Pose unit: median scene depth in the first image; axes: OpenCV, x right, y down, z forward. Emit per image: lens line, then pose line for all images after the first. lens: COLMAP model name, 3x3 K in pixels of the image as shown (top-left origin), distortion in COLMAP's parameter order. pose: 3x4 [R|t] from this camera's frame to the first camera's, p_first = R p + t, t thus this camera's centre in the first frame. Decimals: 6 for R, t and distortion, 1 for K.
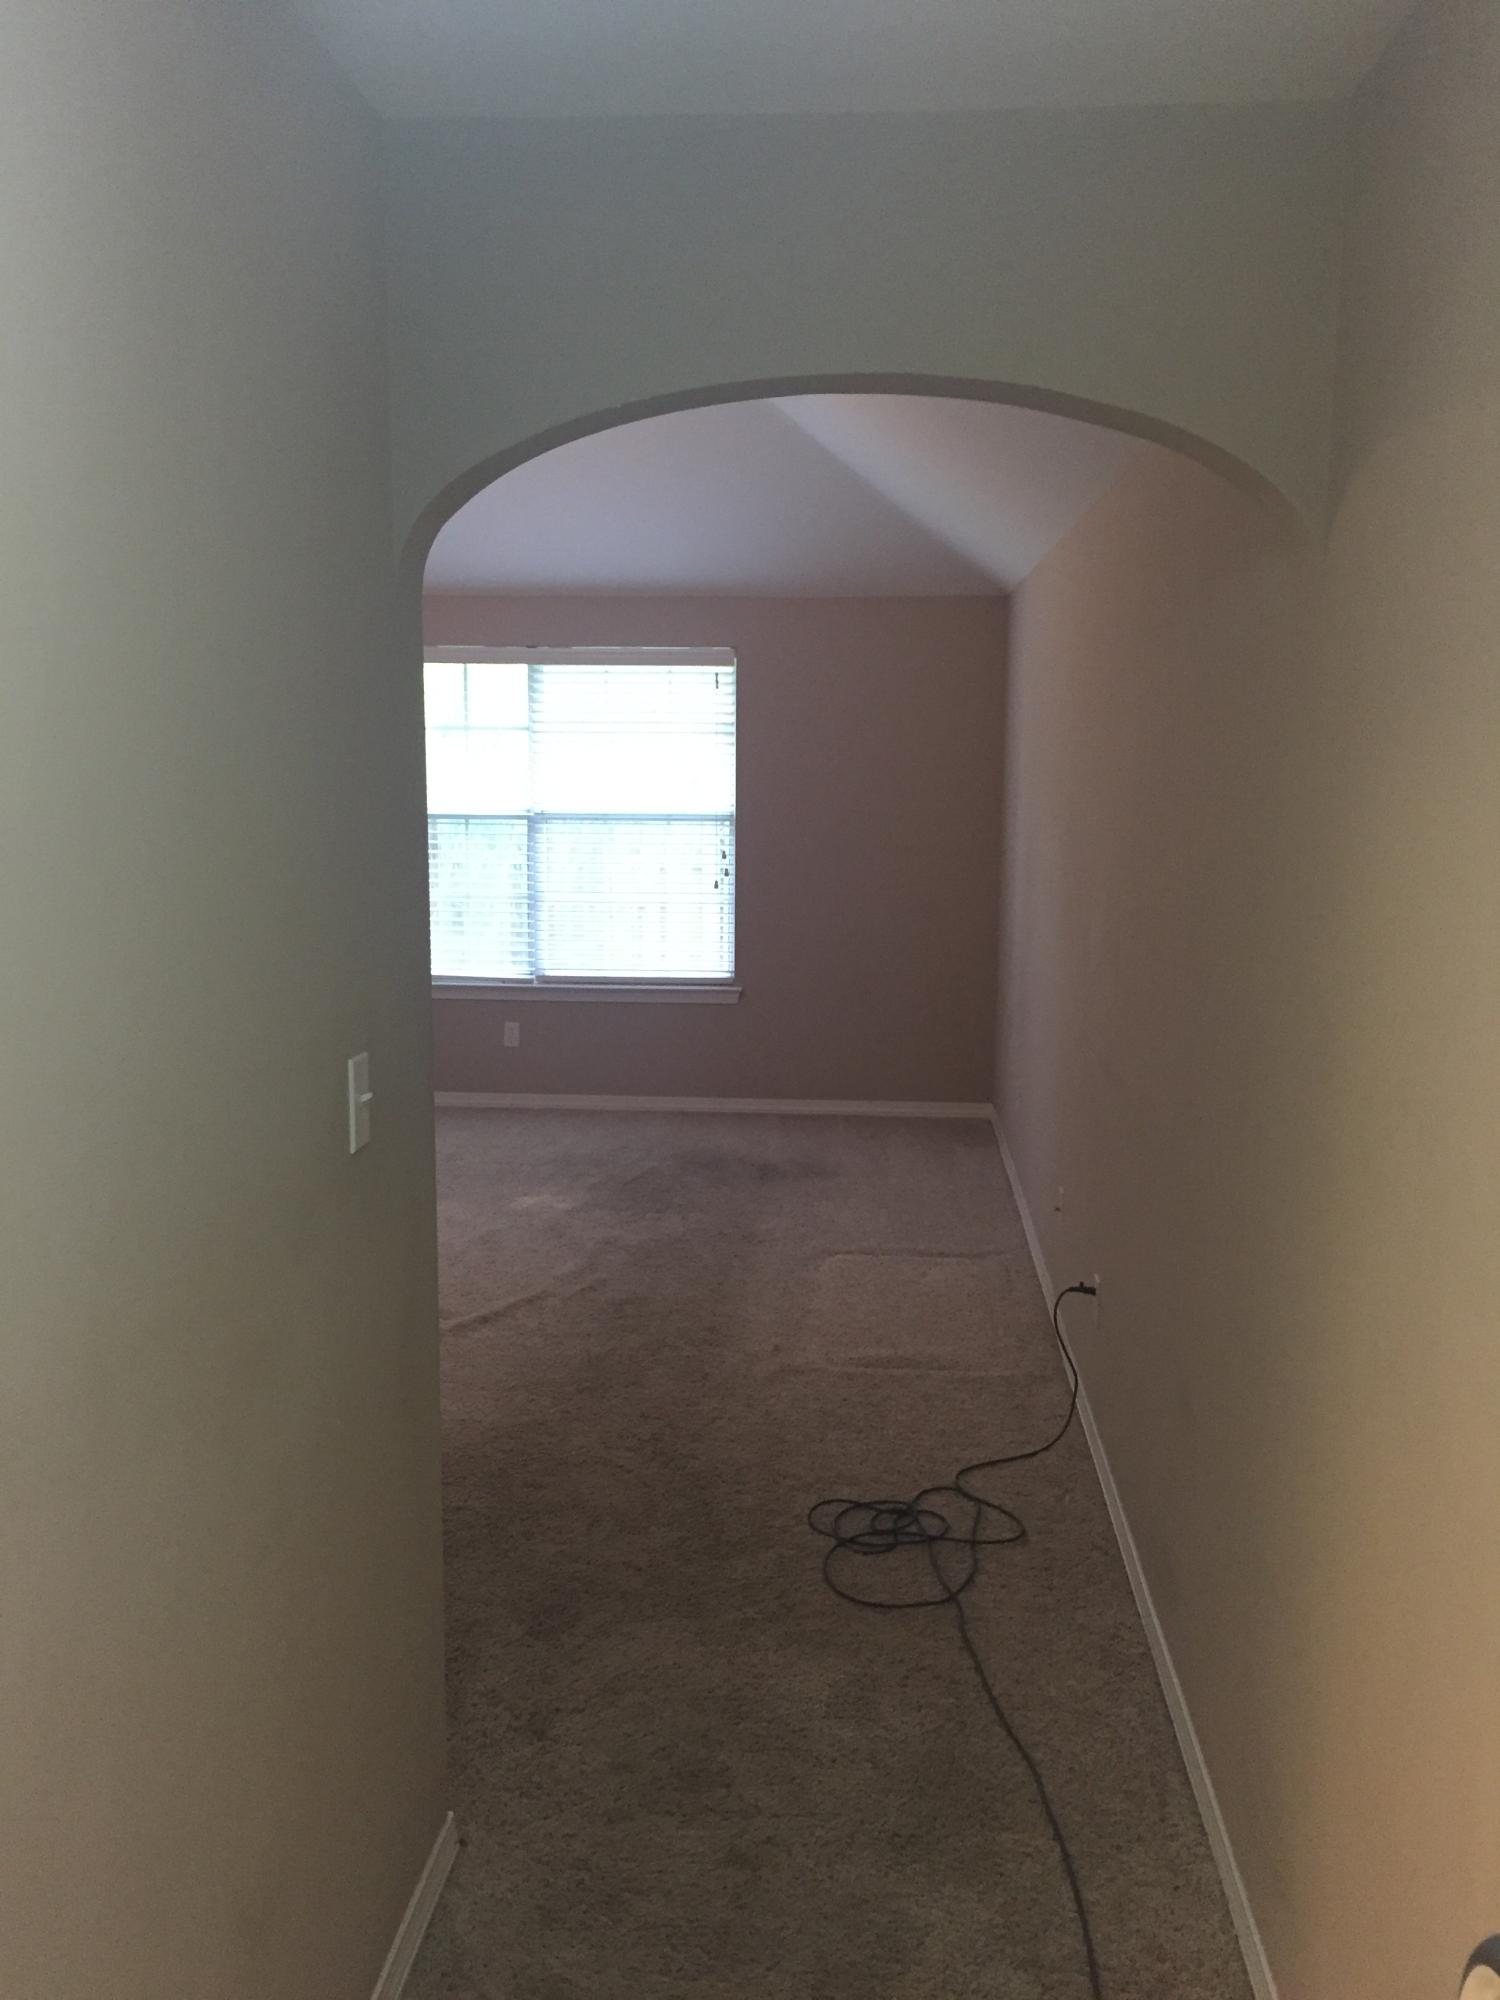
lens RADIAL K [[1713.7, 0, 749.6], [0, 1713.7, 1002.8], [0, 0, 1]] dist [0.032177, -0.010876]
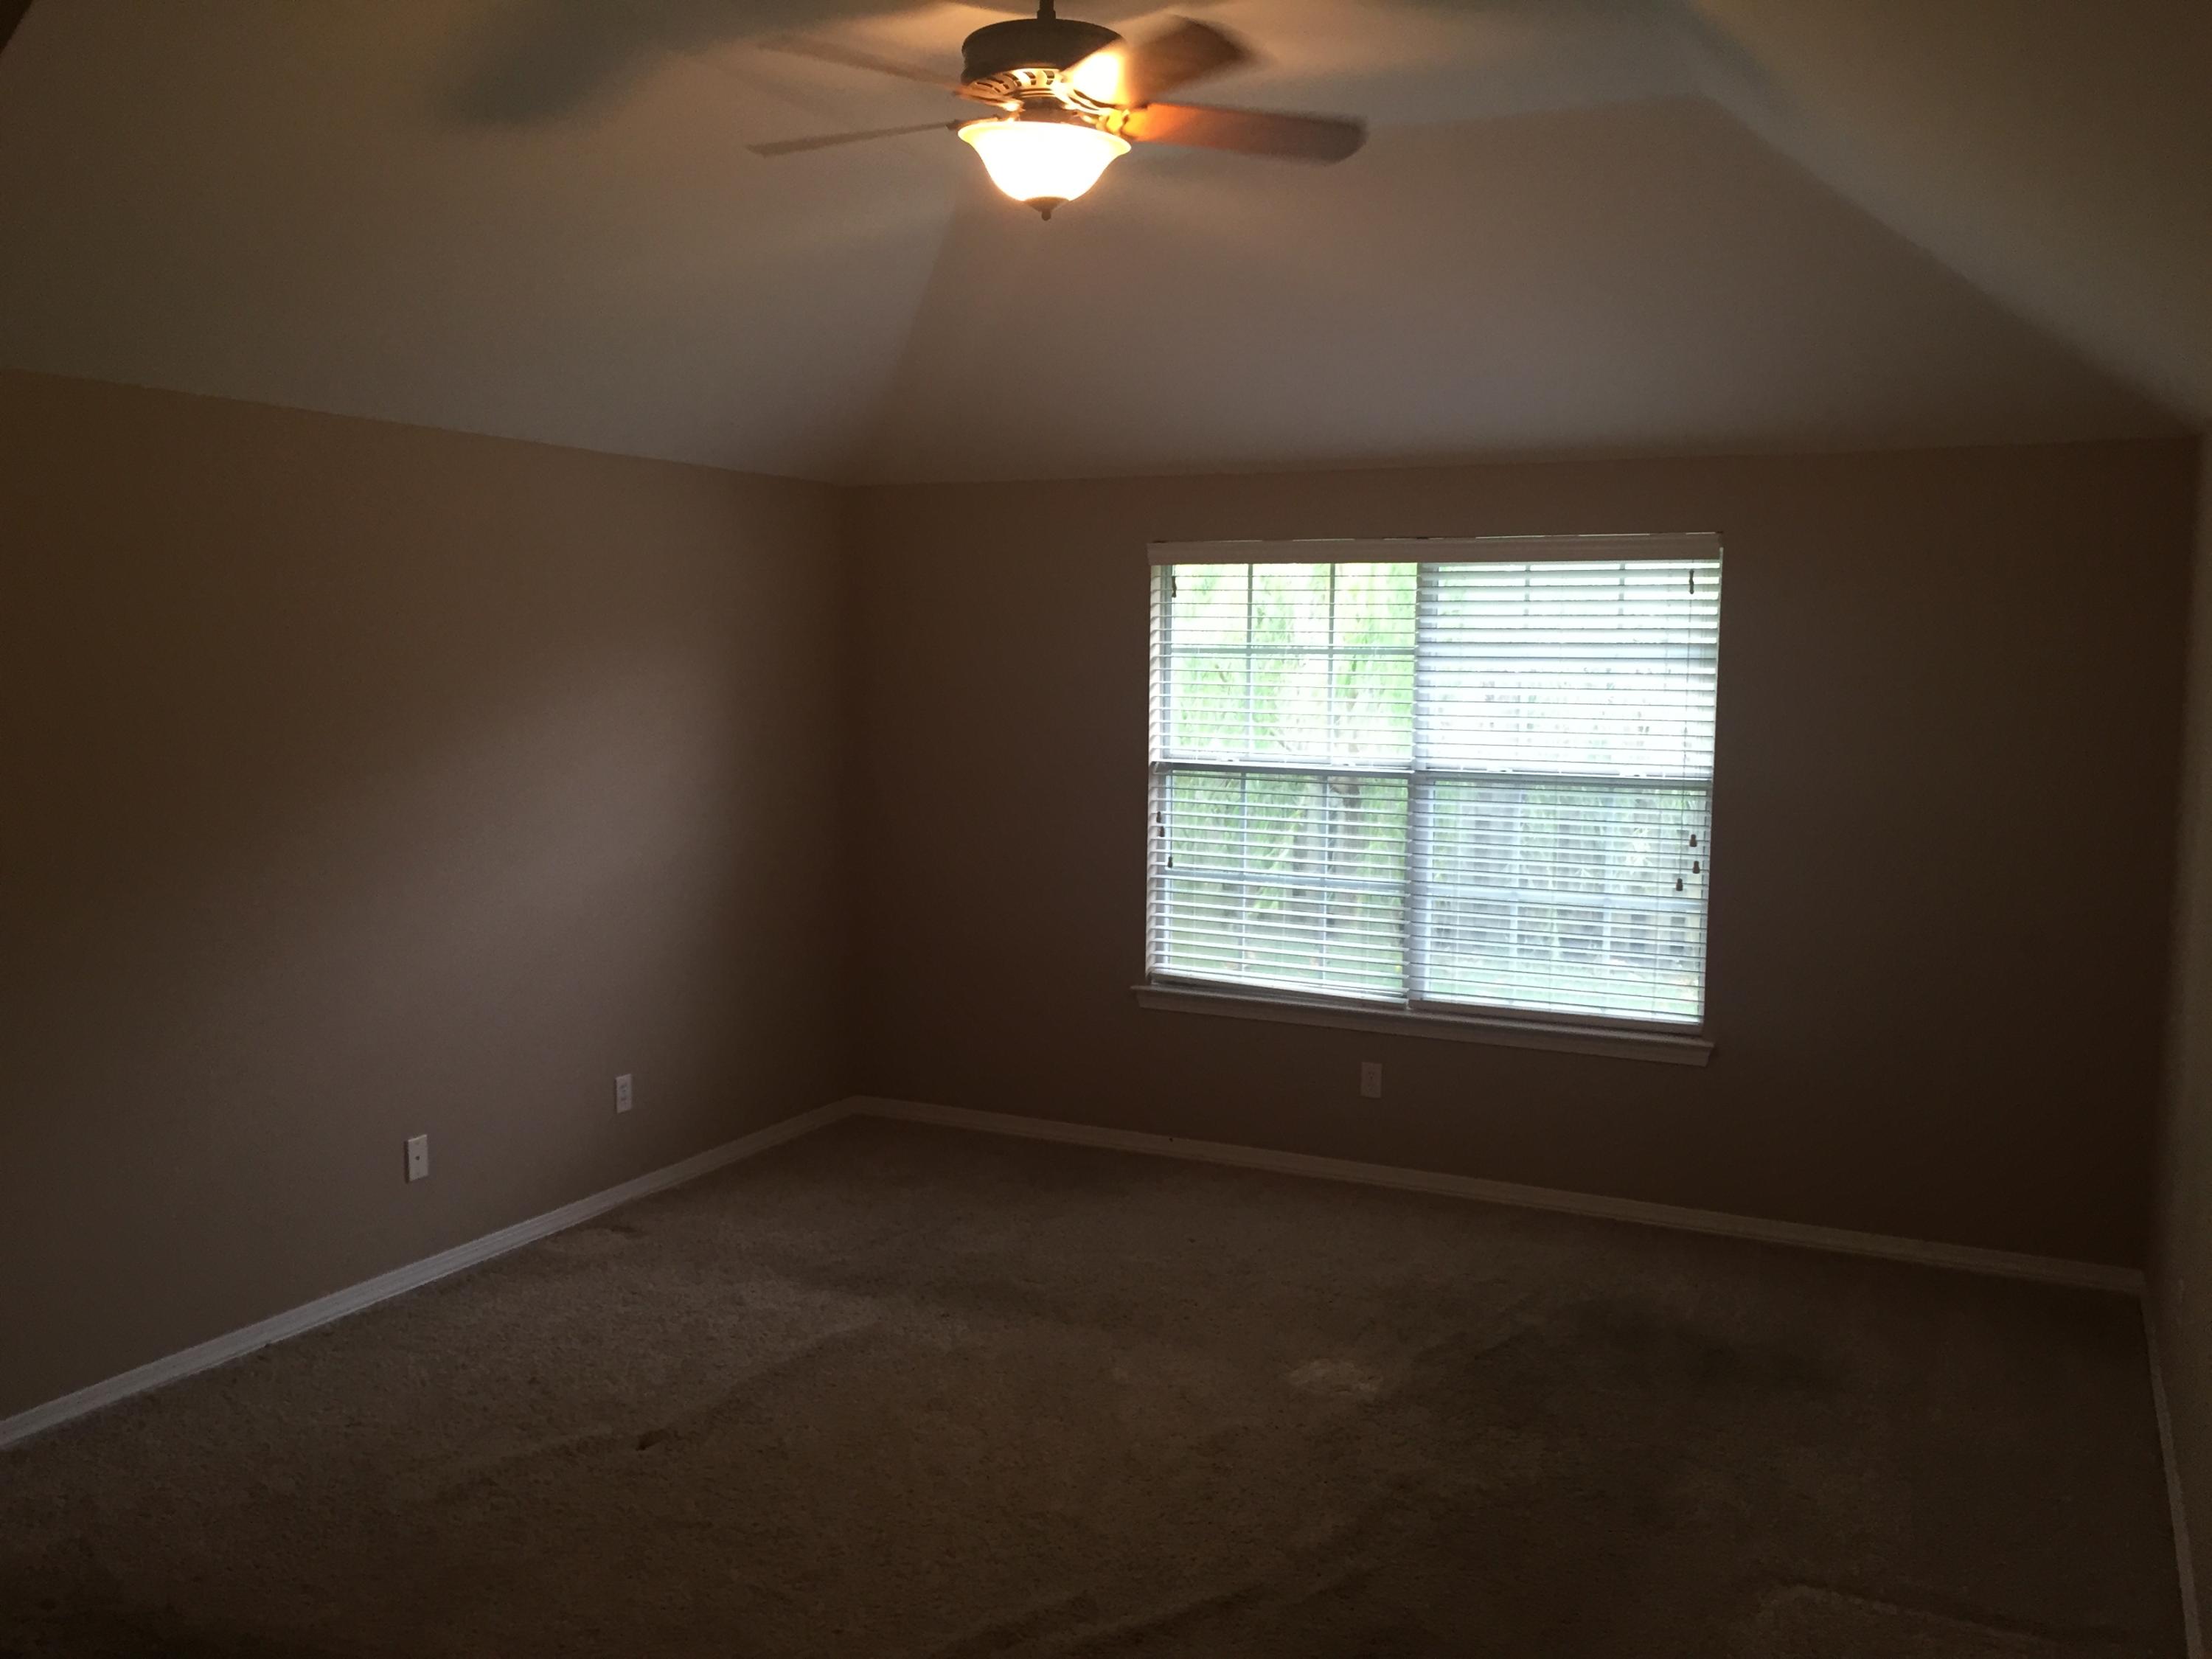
lens RADIAL K [[1895.4, 0, 1099.9], [0, 1895.4, 822.3], [0, 0, 1]] dist [0.032177, -0.010876]
pose [[0.926230, 0.036495, -0.375188, 0.048529], [-0.058660, 0.997132, -0.047824, -0.044779], [0.372366, 0.066304, 0.925714, 0.230193]]
